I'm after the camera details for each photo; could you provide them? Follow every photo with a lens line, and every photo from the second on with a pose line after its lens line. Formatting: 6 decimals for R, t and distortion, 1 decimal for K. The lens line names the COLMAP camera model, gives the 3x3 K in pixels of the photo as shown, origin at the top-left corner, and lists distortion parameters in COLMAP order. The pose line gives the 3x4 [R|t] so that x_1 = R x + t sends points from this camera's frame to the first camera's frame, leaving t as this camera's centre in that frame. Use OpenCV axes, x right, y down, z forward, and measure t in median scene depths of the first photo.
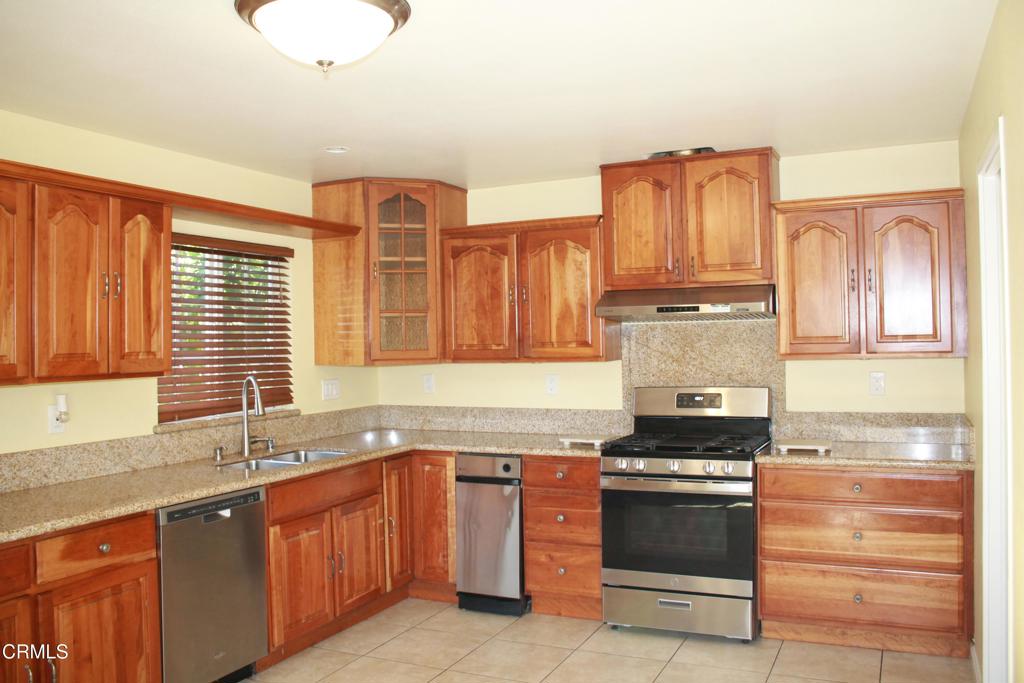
lens RADIAL K [[858.1, 0, 510.8], [0, 858.1, 329.5], [0, 0, 1]] dist [-0.118460, 0.004924]
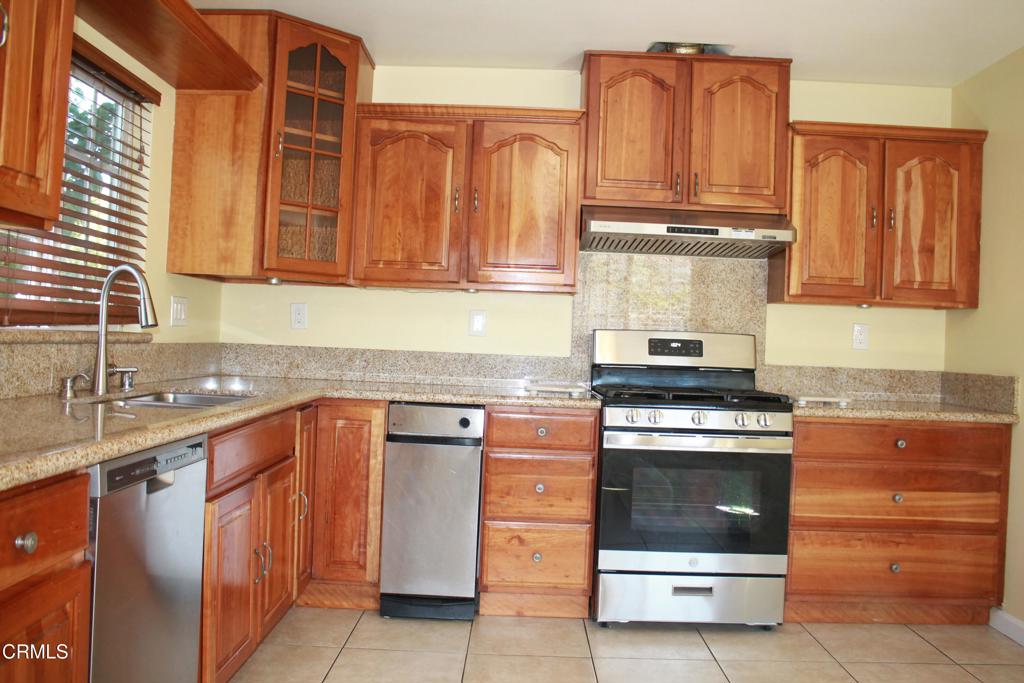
lens RADIAL K [[858.1, 0, 510.8], [0, 858.1, 329.5], [0, 0, 1]] dist [-0.118460, 0.004924]
pose [[0.908103, 0.060151, 0.414404, -0.282446], [-0.061785, 0.998045, -0.009473, 0.084929], [-0.414164, -0.017001, 0.910044, 0.303581]]
